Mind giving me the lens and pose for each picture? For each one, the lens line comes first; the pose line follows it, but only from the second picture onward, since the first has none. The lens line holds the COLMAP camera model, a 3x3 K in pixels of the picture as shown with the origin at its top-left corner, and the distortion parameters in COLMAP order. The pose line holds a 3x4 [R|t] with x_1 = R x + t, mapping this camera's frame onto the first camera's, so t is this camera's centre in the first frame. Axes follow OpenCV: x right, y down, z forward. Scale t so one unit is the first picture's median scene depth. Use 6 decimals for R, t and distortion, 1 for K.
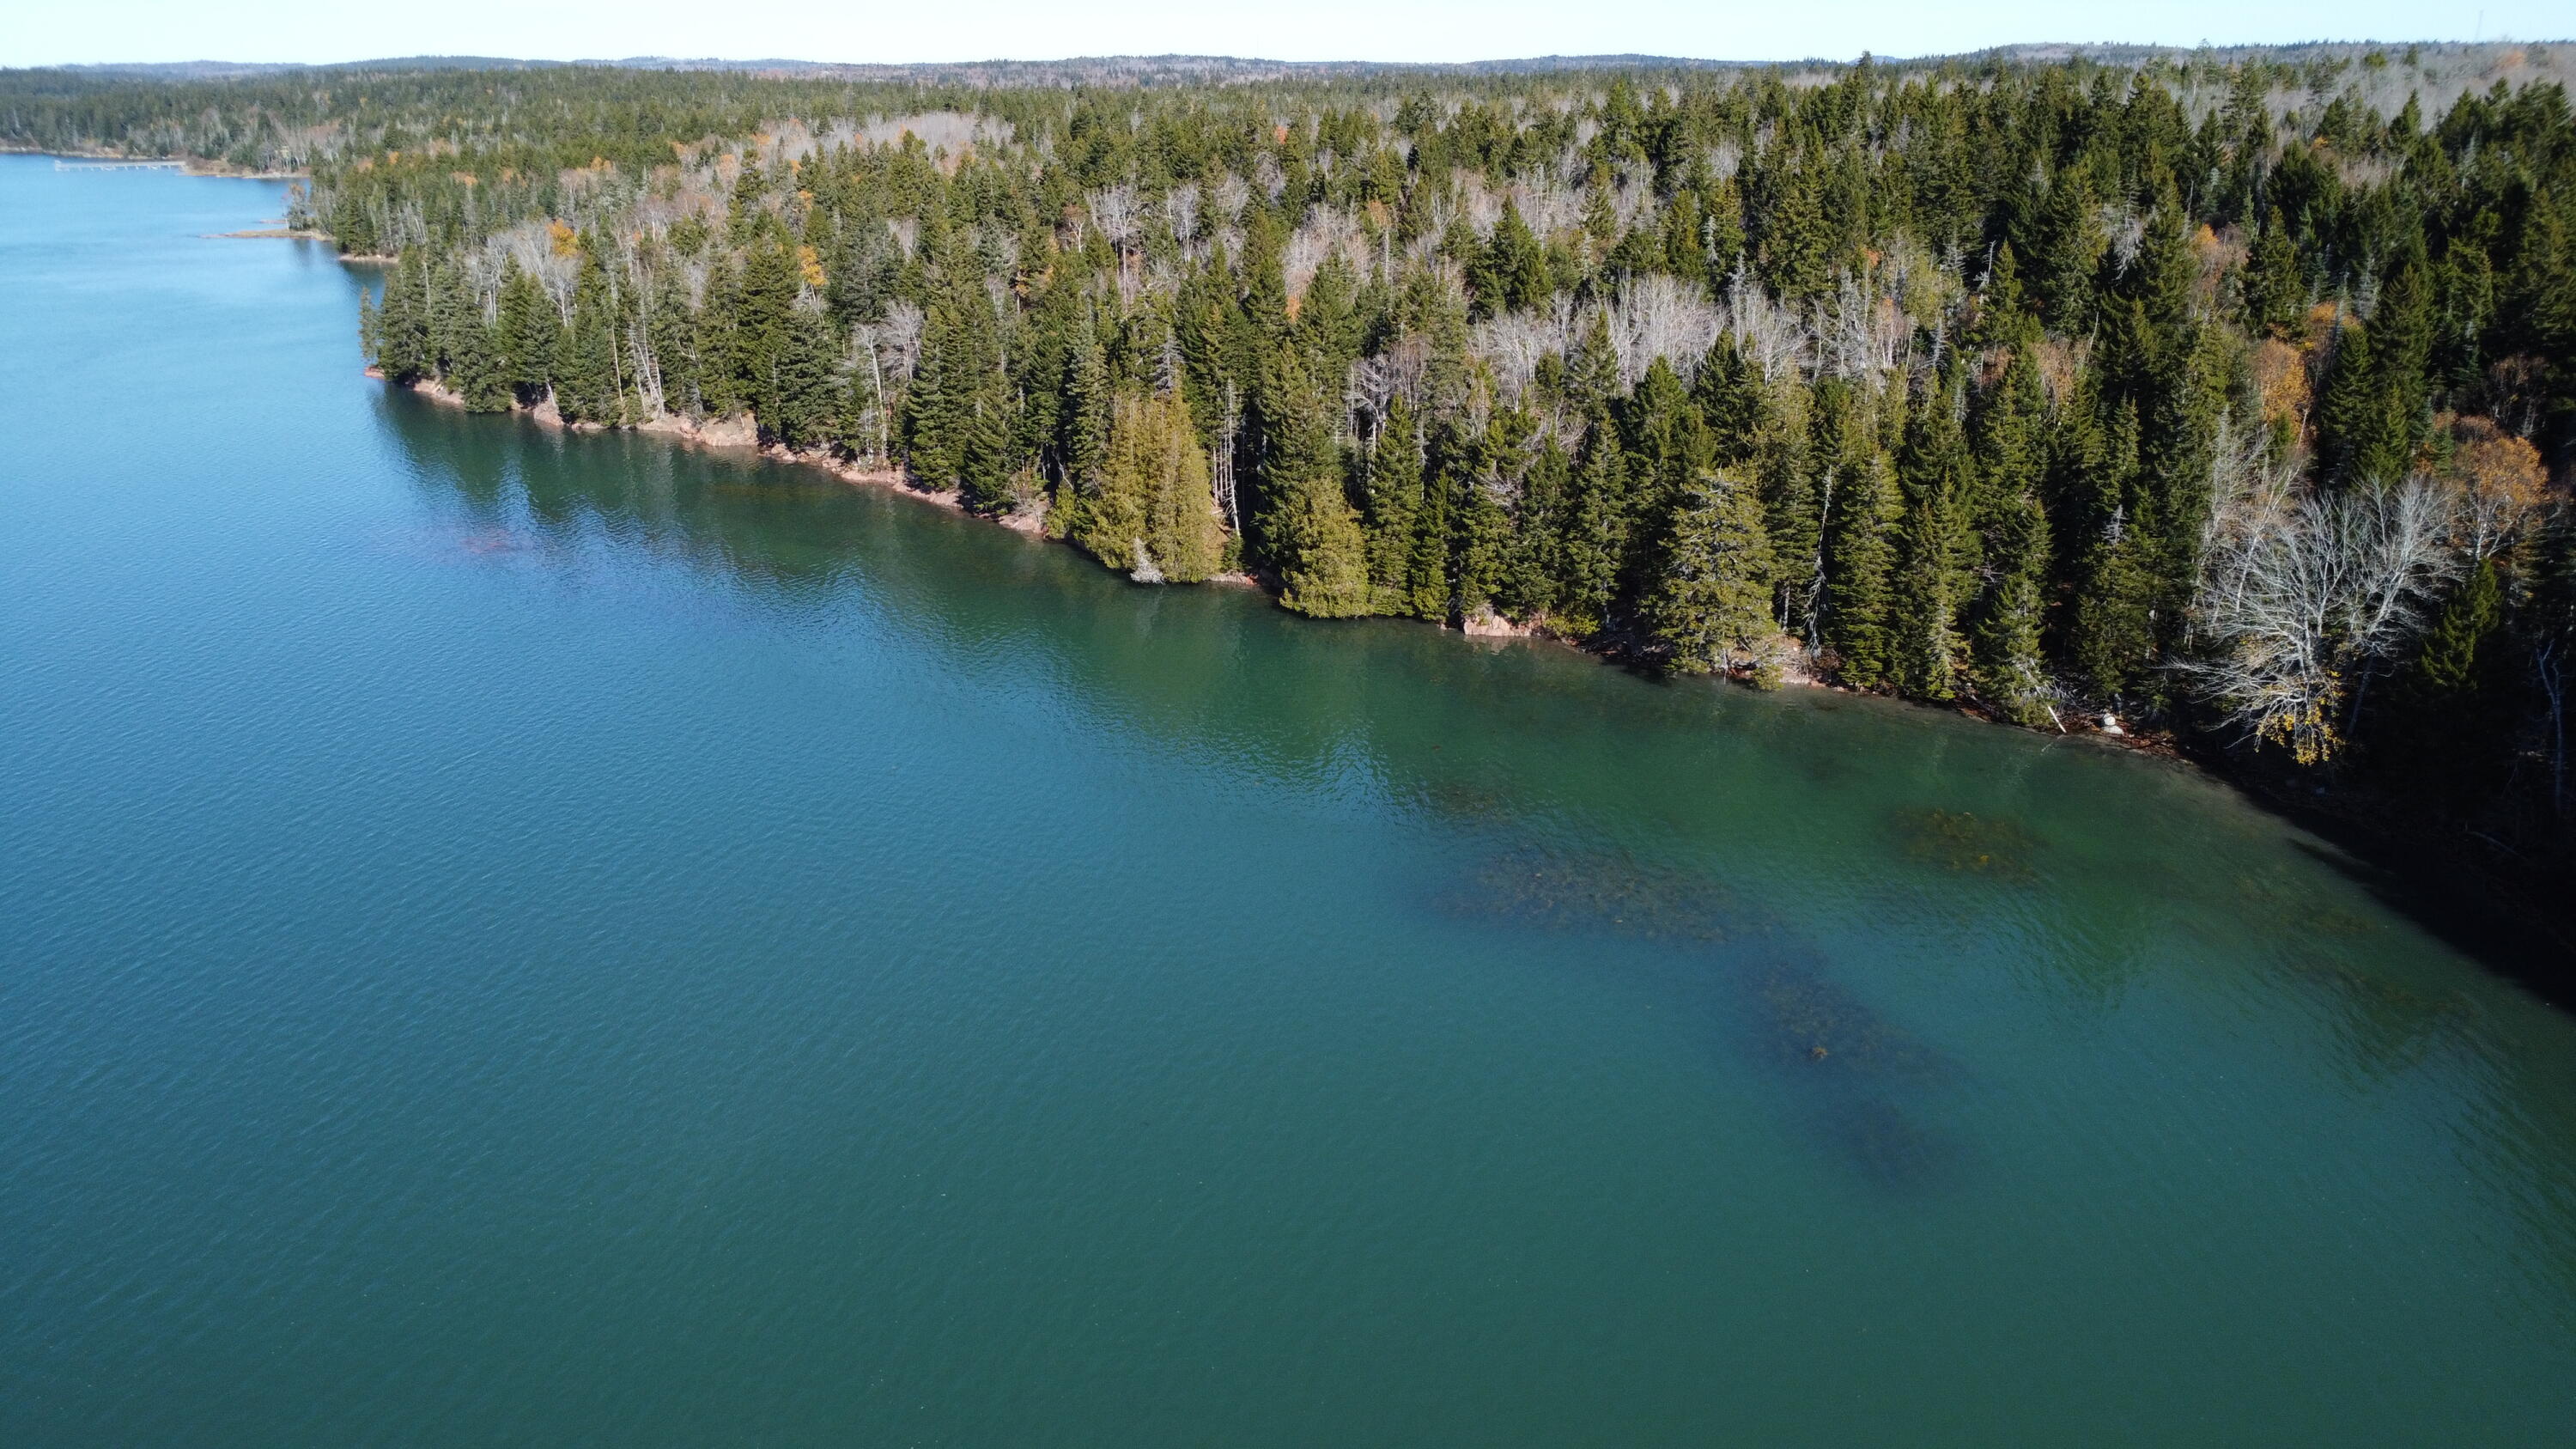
lens RADIAL K [[1896.9, 0, 1288.0], [0, 1896.9, 724.5], [0, 0, 1]] dist [-0.008313, -0.005925]
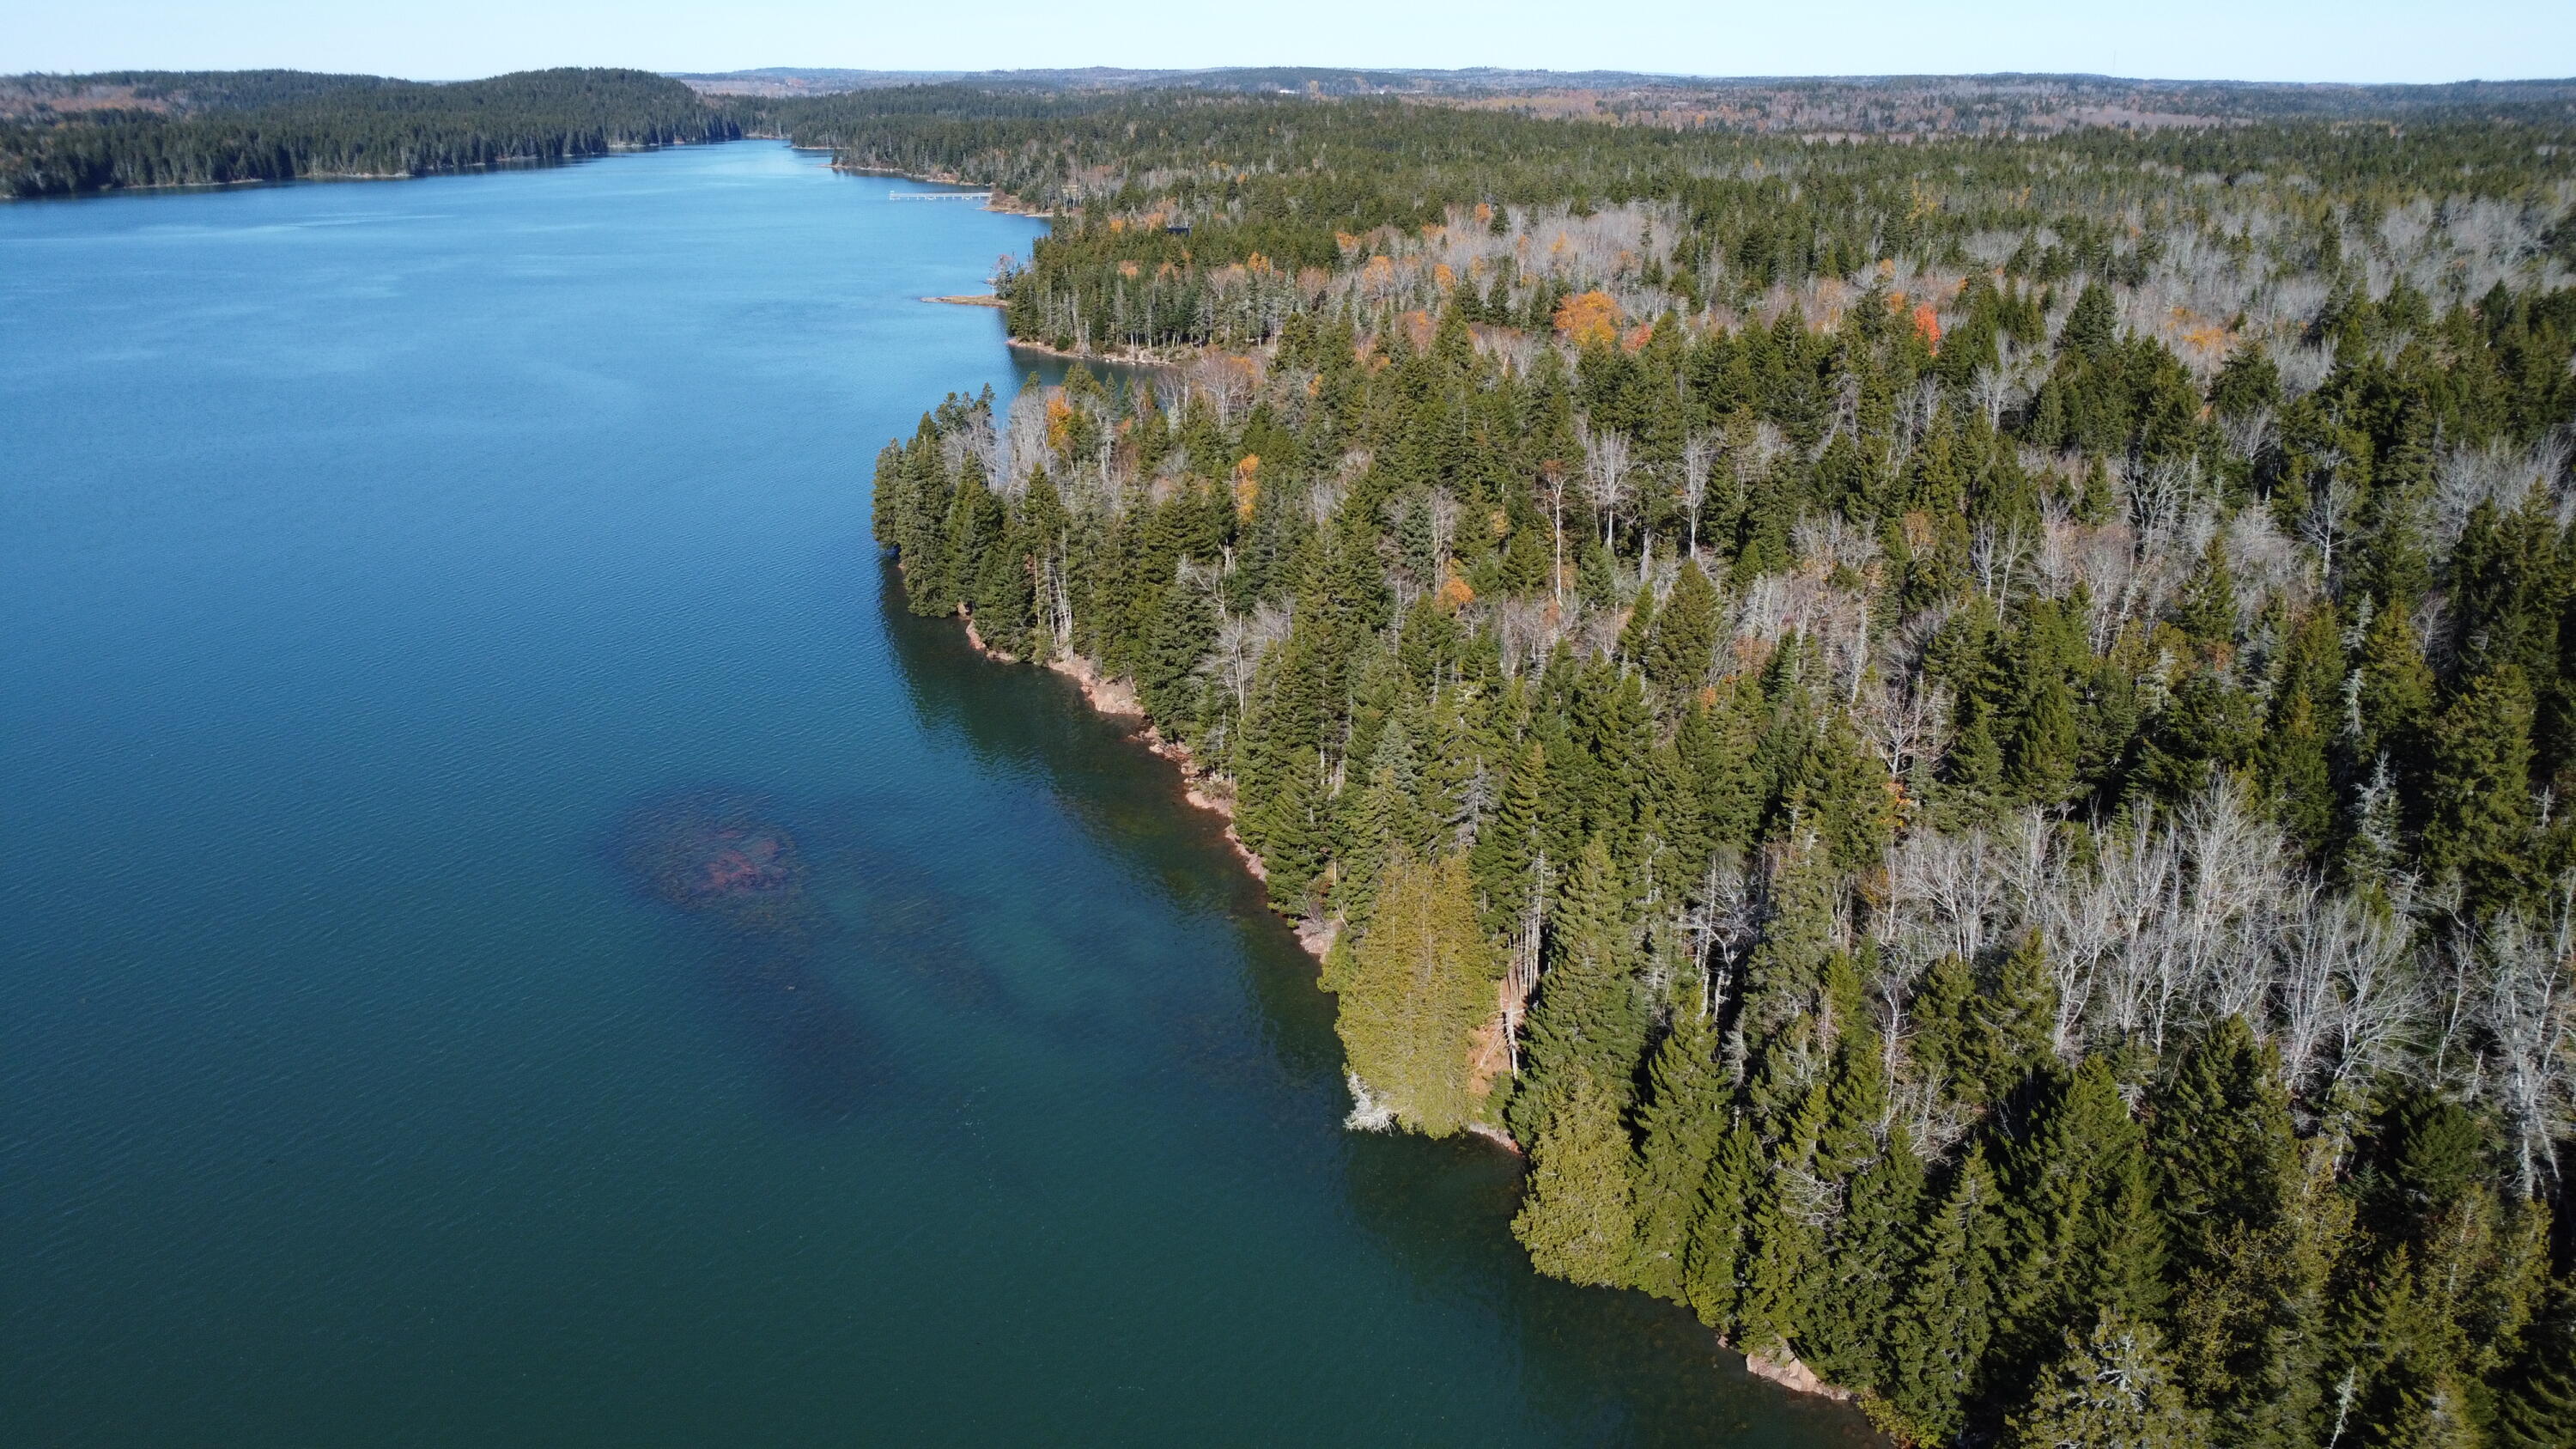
lens RADIAL K [[1896.9, 0, 1288.0], [0, 1896.9, 724.5], [0, 0, 1]] dist [-0.008313, -0.005925]
pose [[0.917421, 0.136148, -0.373902, 0.102394], [-0.137381, 0.990240, 0.023491, -0.165537], [0.373451, 0.029816, 0.927171, 0.206480]]
